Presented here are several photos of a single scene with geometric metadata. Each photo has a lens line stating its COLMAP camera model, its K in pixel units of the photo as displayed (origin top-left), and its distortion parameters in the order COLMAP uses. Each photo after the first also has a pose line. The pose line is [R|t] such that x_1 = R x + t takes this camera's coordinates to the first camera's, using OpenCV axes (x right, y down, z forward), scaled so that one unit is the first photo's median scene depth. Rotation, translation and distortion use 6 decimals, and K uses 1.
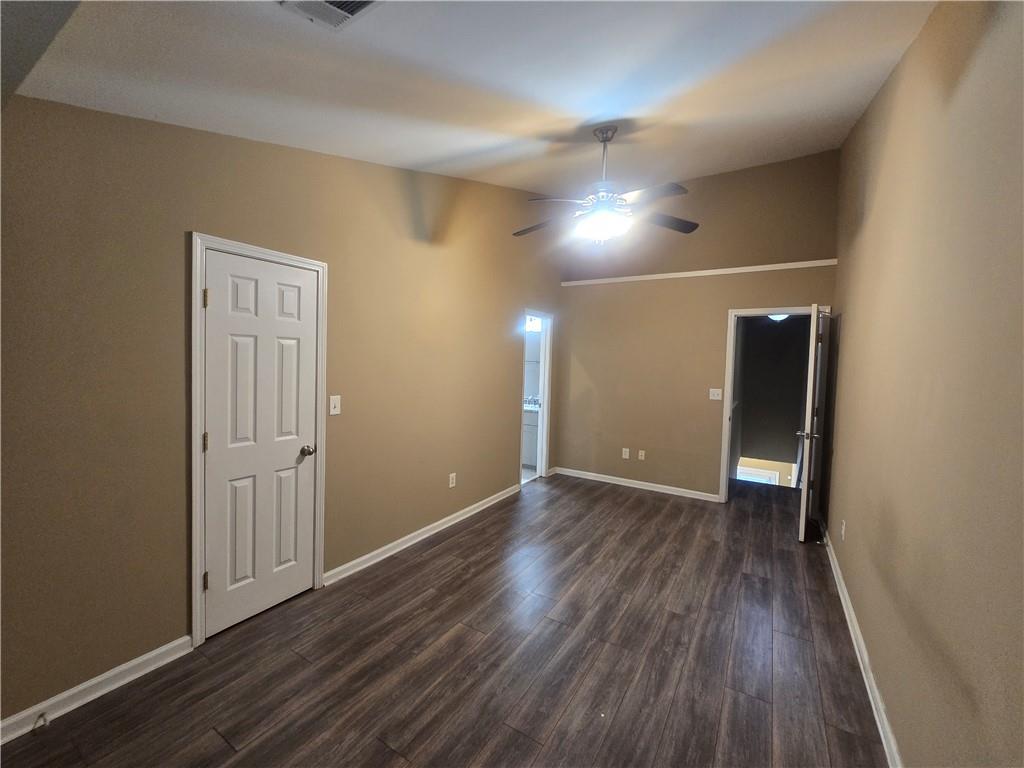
lens RADIAL K [[421.0, 0, 514.0], [0, 421.0, 387.7], [0, 0, 1]] dist [-0.001320, 0.000310]
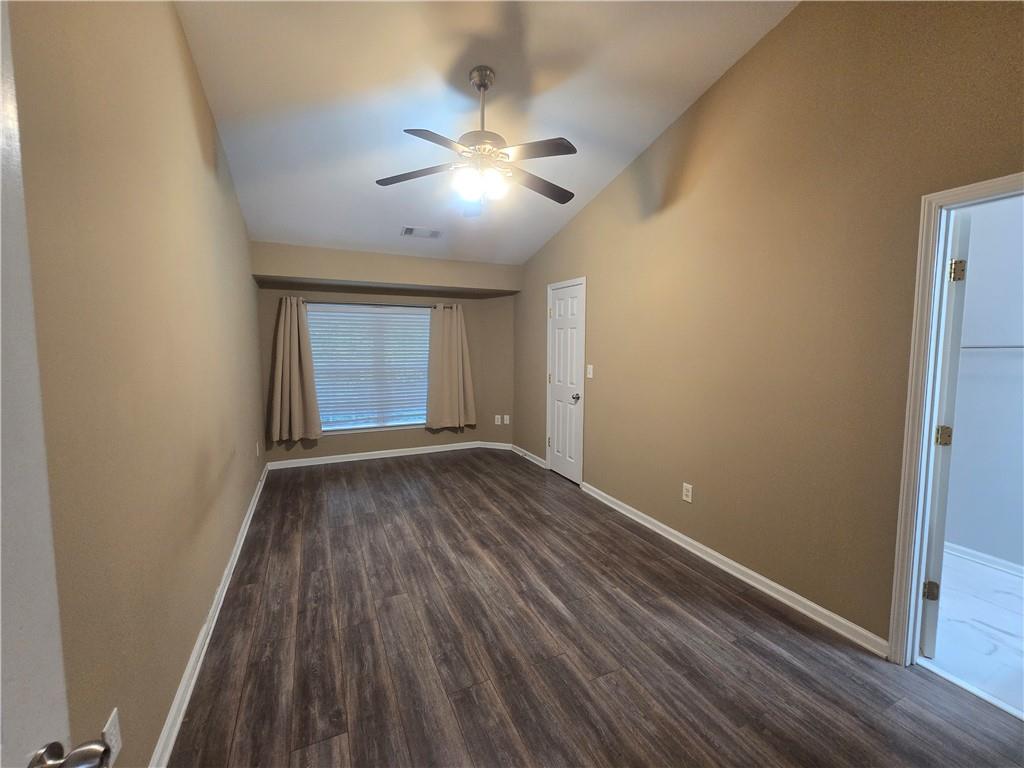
lens RADIAL K [[421.0, 0, 514.8], [0, 421.0, 388.2], [0, 0, 1]] dist [-0.001320, 0.000310]
pose [[-0.544535, 0.062222, -0.836427, 0.959314], [-0.080283, 0.988799, 0.125824, -0.065555], [0.834887, 0.135666, -0.533440, 1.596994]]
